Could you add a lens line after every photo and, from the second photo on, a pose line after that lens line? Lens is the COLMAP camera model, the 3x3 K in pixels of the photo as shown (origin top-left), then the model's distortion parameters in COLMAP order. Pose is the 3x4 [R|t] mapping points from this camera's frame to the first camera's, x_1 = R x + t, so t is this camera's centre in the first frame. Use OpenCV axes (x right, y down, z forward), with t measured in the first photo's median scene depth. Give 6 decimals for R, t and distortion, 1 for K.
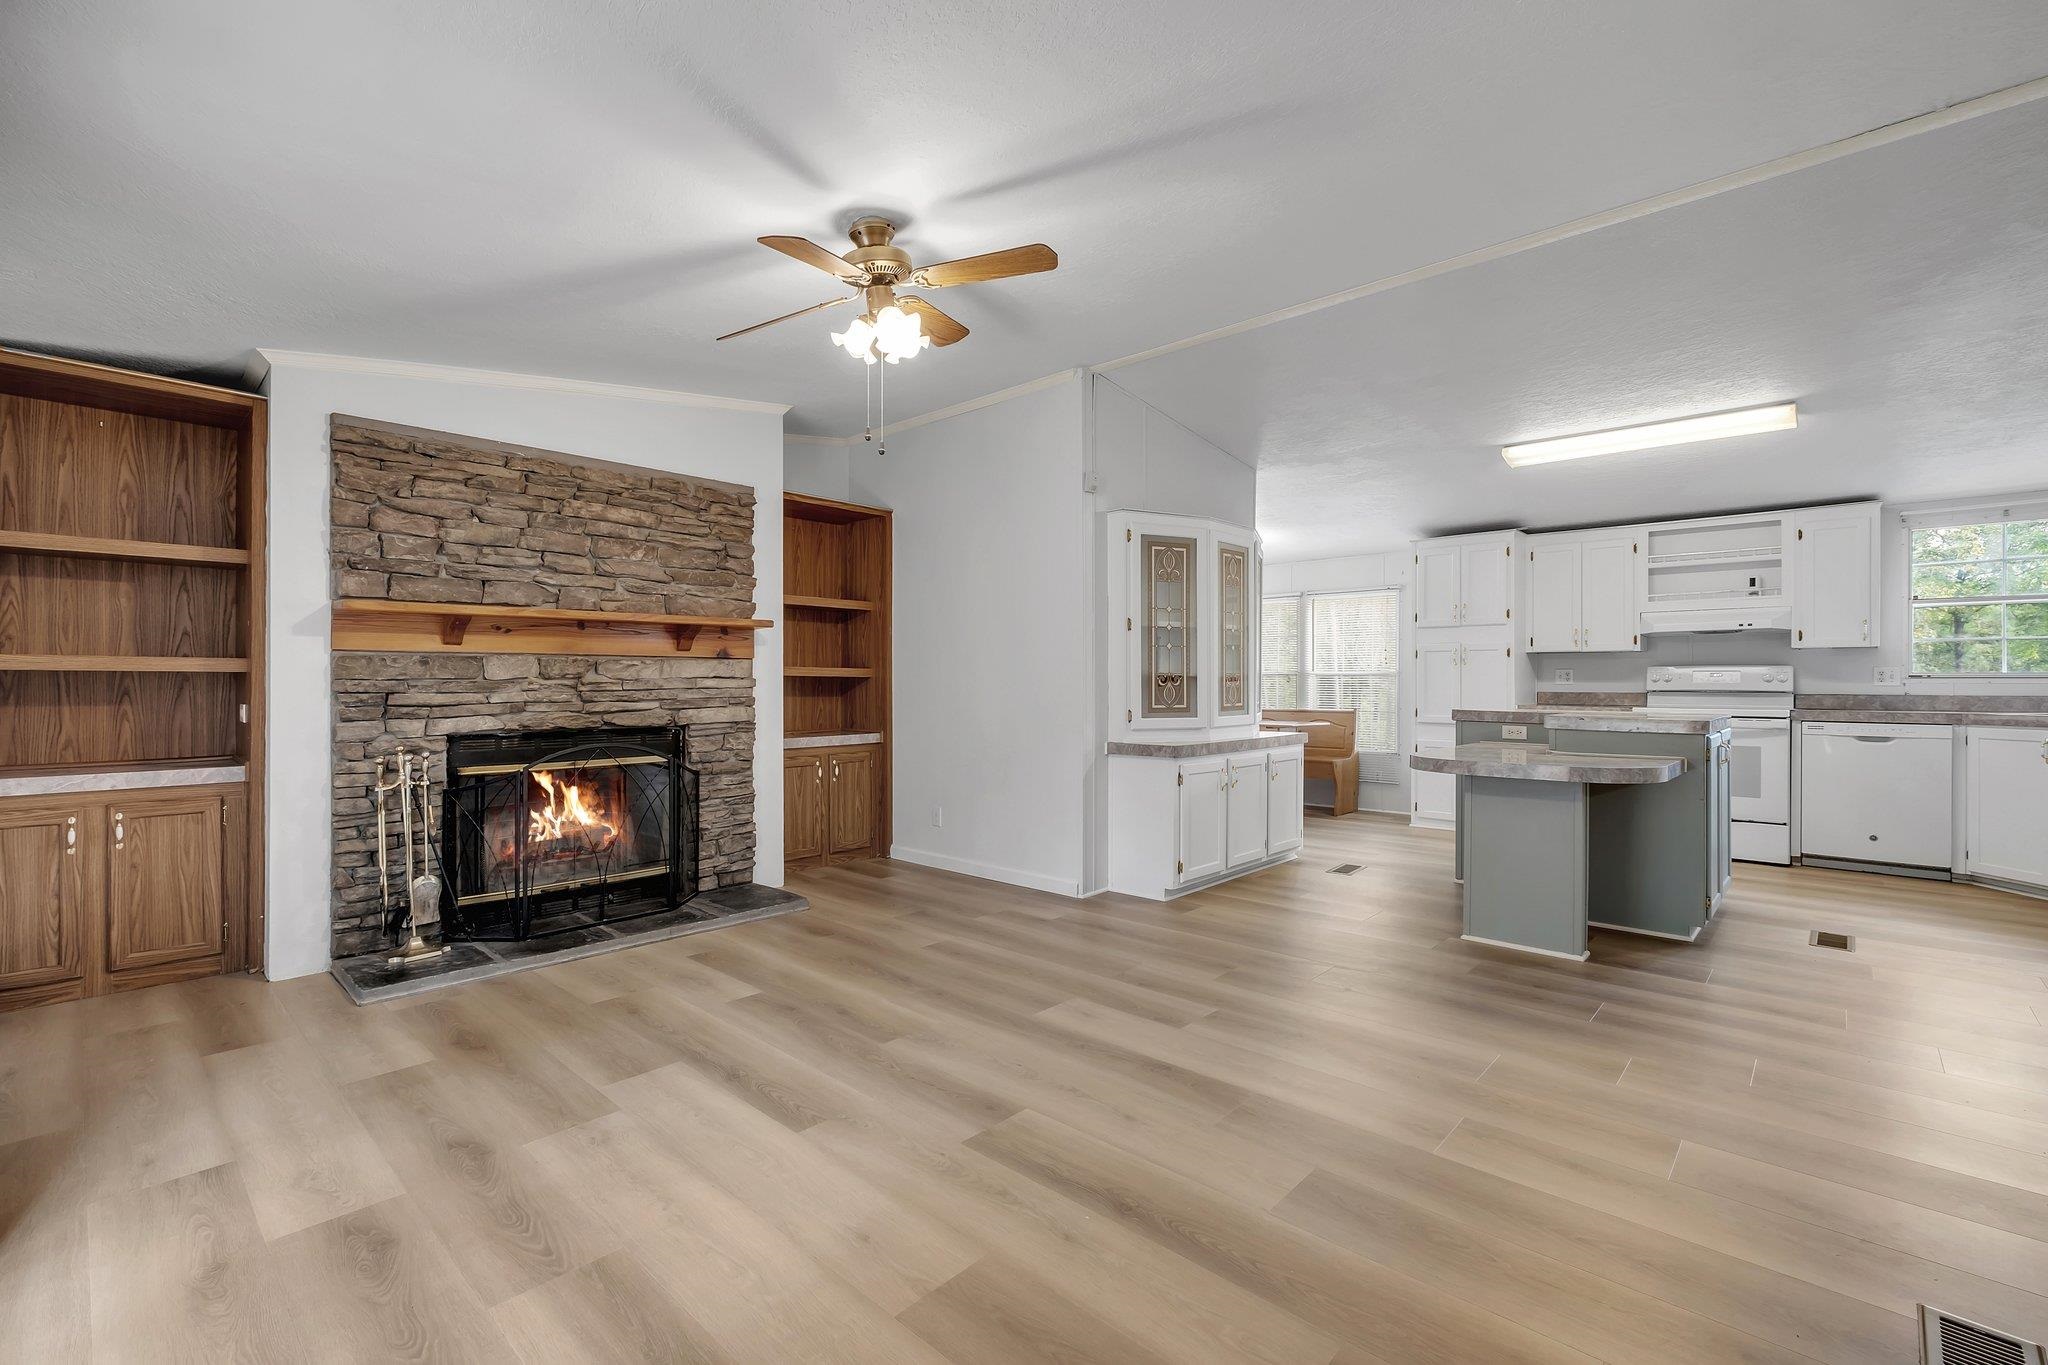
lens RADIAL K [[887.5, 0, 1012.6], [0, 887.5, 682.0], [0, 0, 1]] dist [-0.004290, -0.000152]
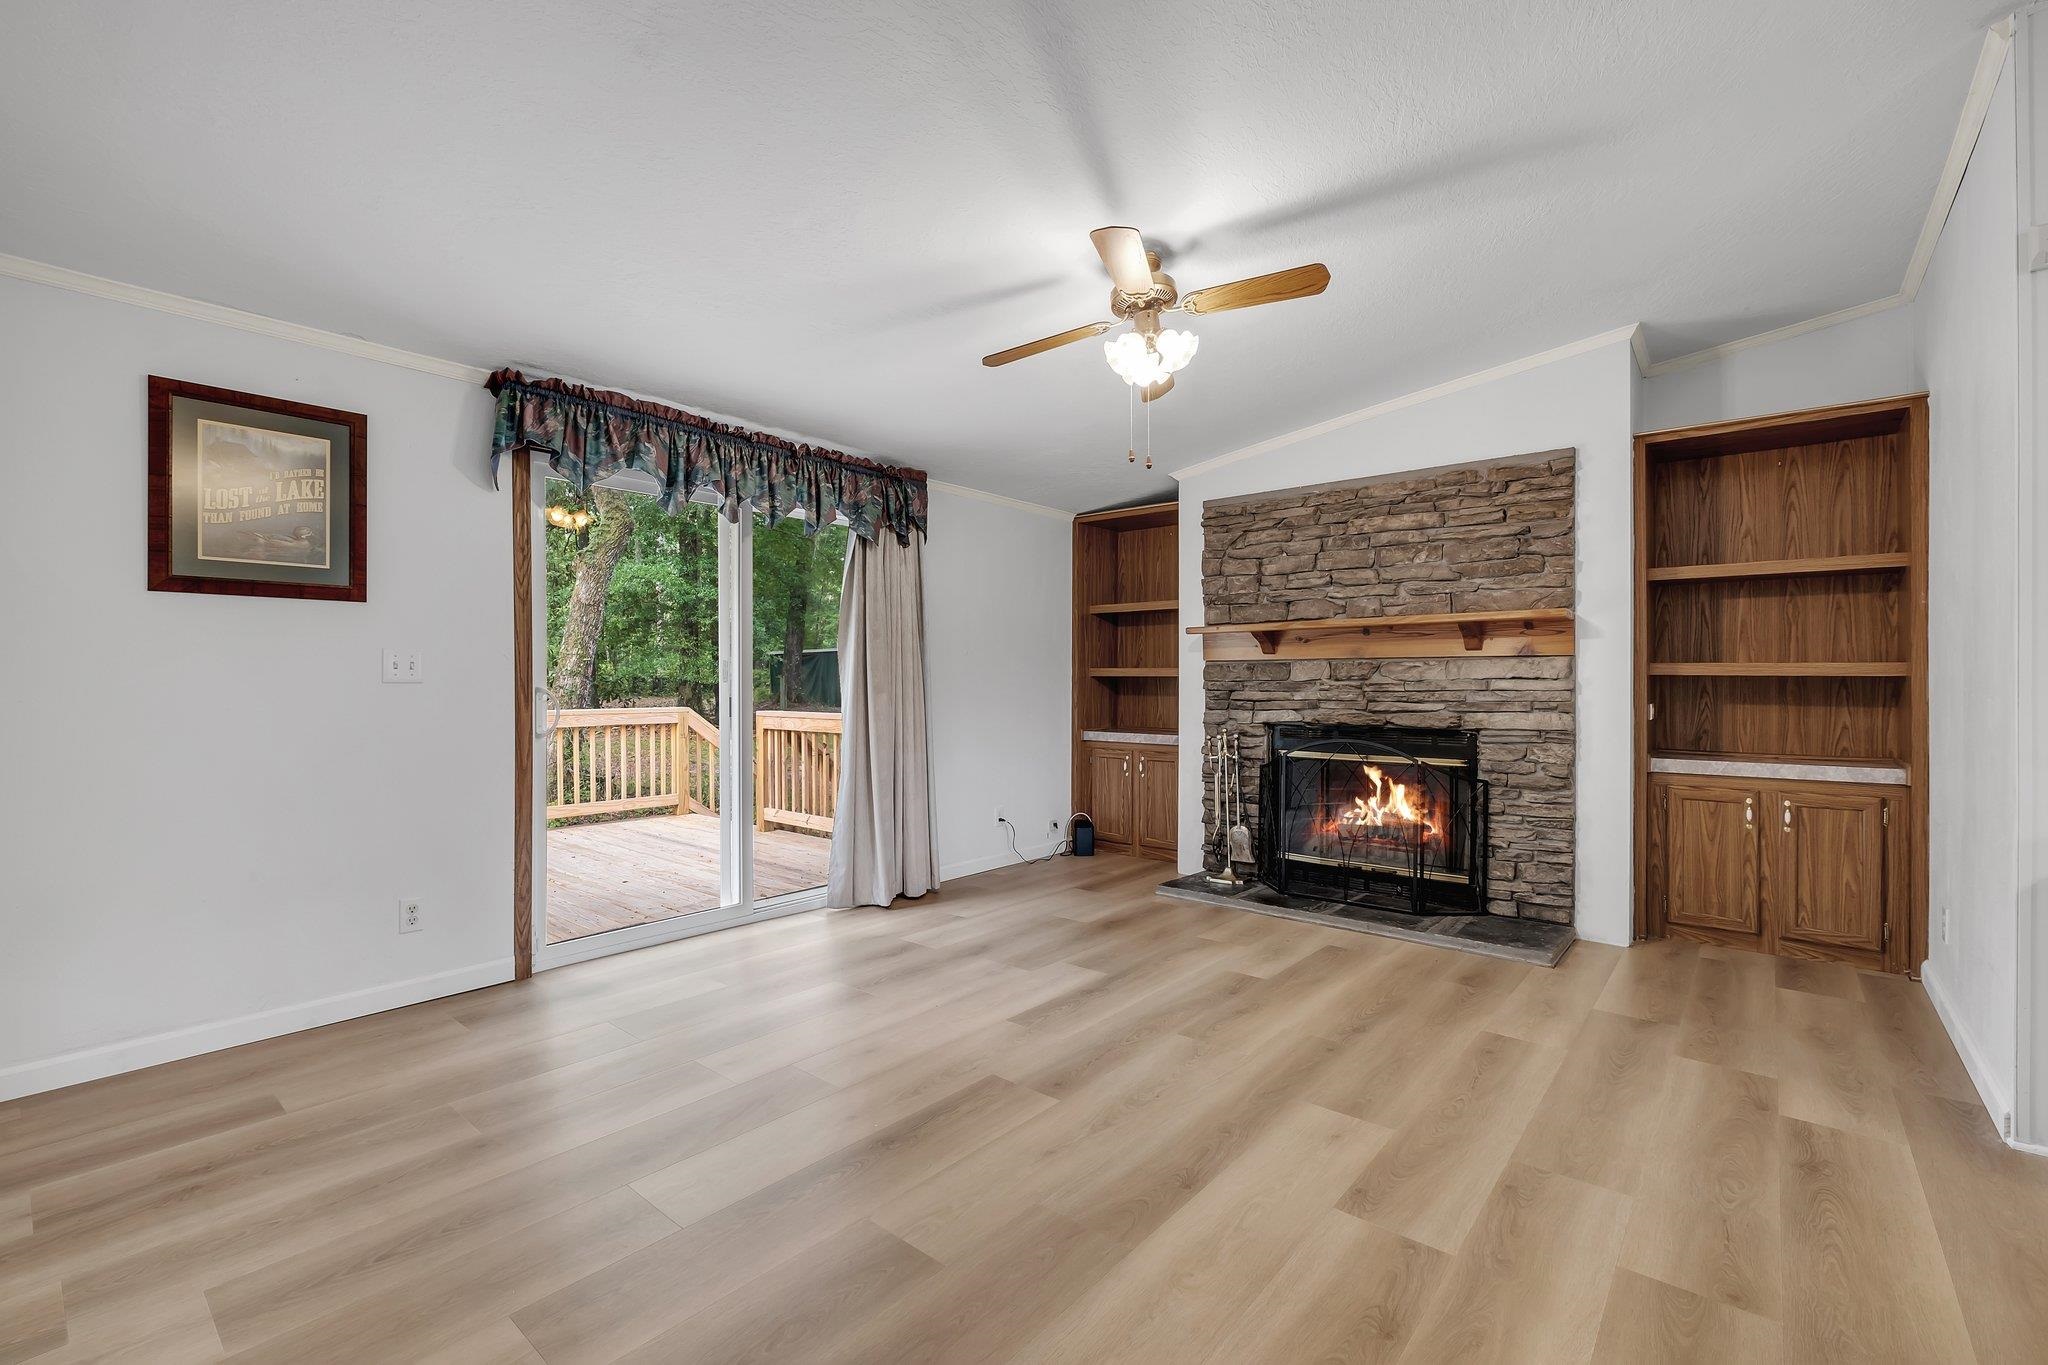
lens RADIAL K [[887.5, 0, 1012.6], [0, 887.5, 682.0], [0, 0, 1]] dist [-0.004290, -0.000152]
pose [[0.043154, -0.000785, -0.999068, 0.513860], [-0.003426, 0.999994, -0.000934, 0.001004], [0.999063, 0.003463, 0.043151, 0.449590]]
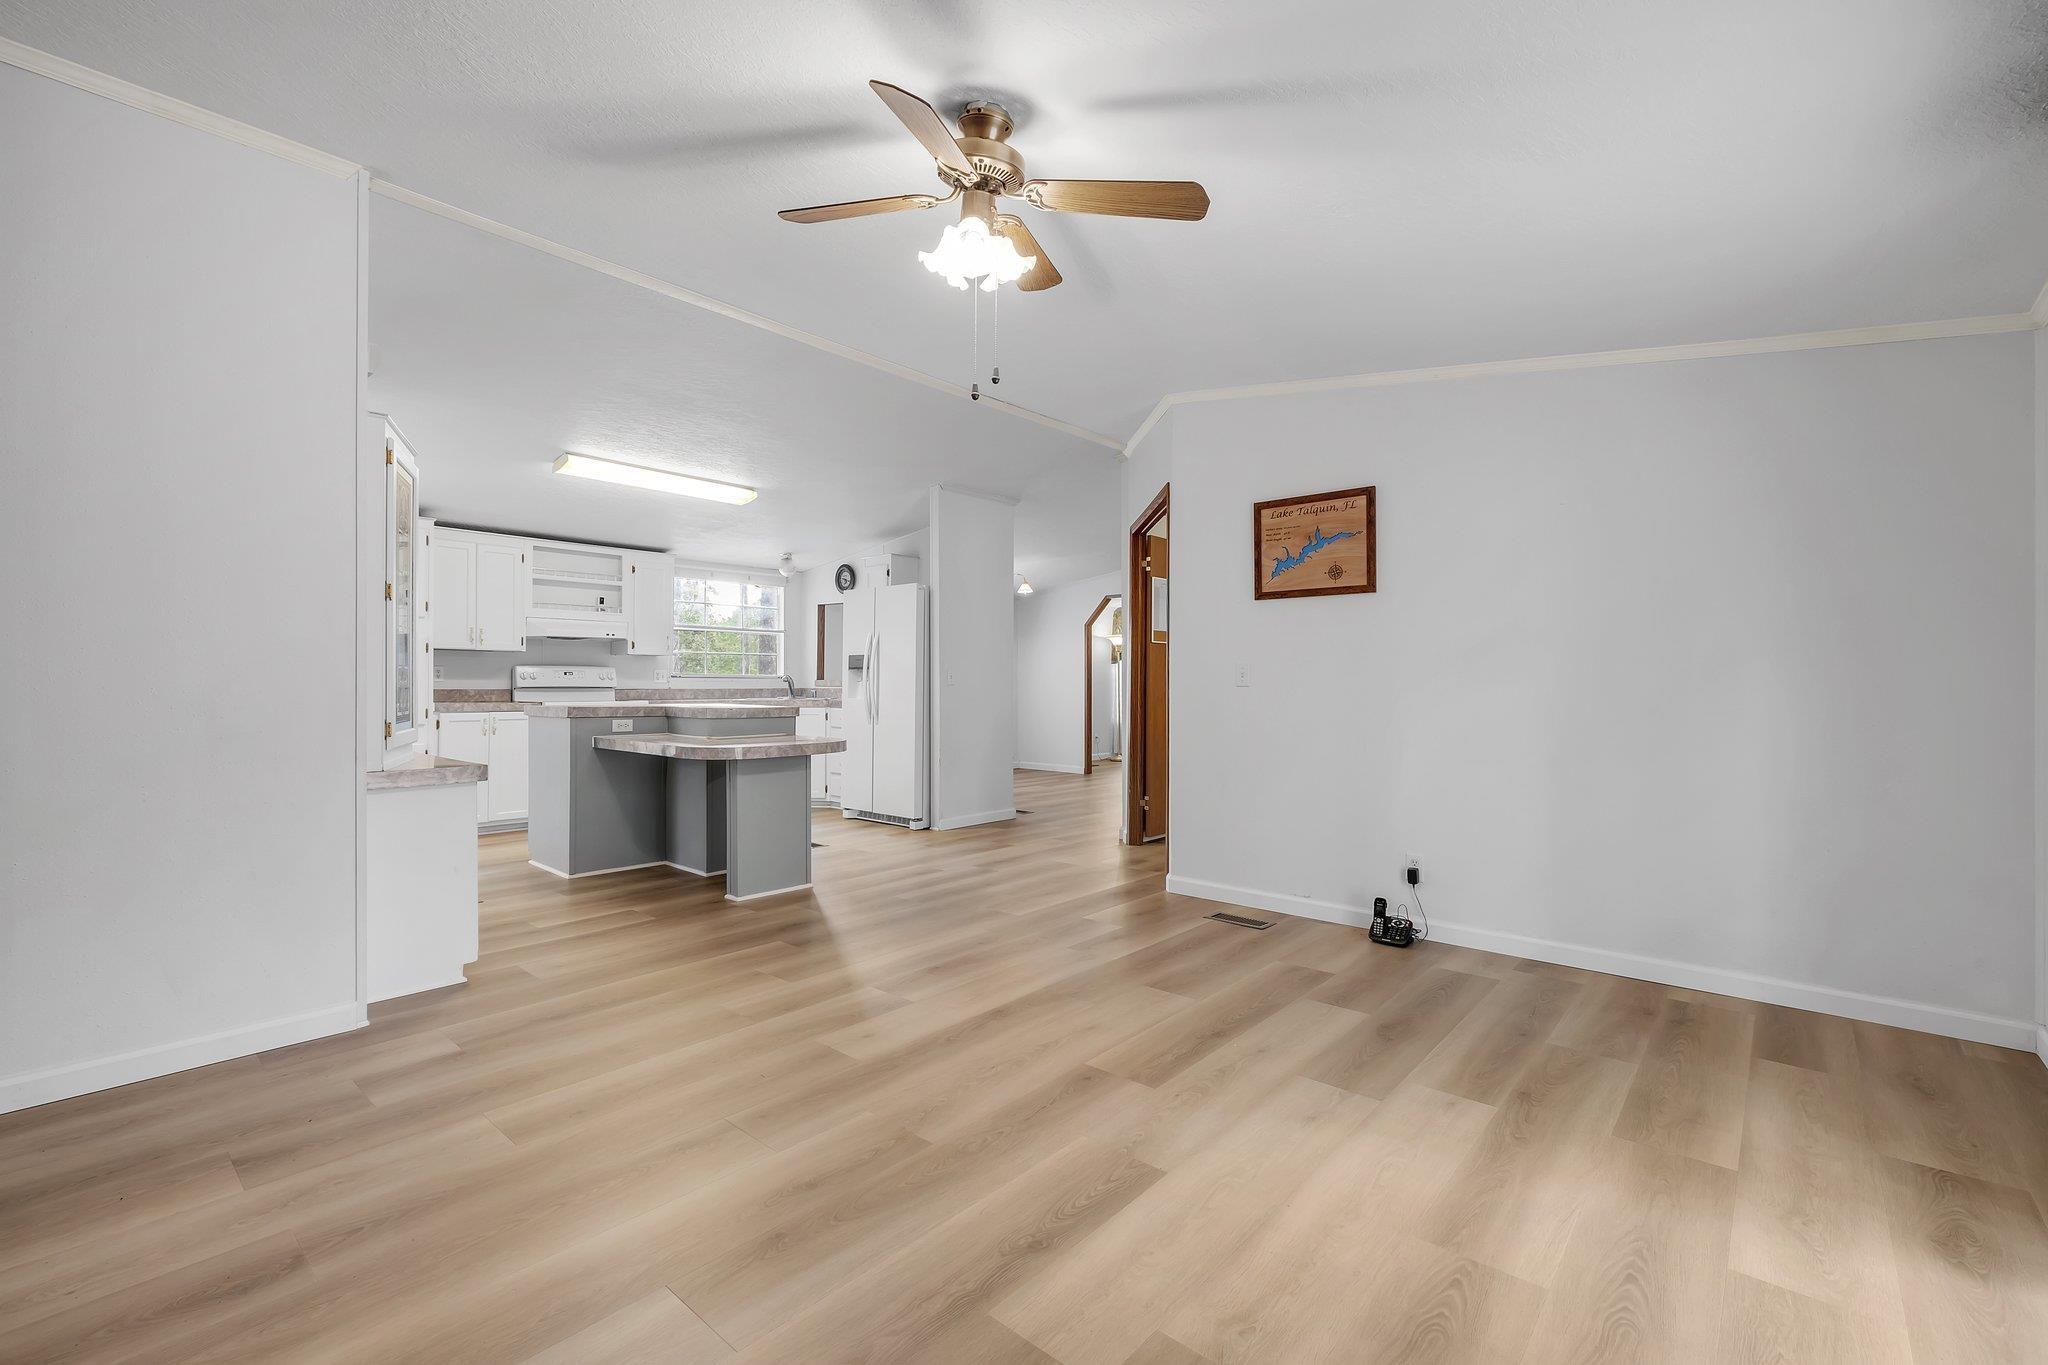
lens RADIAL K [[884.8, 0, 1008.2], [0, 884.8, 681.6], [0, 0, 1]] dist [-0.007094, -0.000027]
pose [[-0.024431, 0.000119, 0.999702, -0.542907], [-0.002419, 0.999997, -0.000178, 0.001676], [-0.999699, -0.002423, -0.024430, 0.561319]]
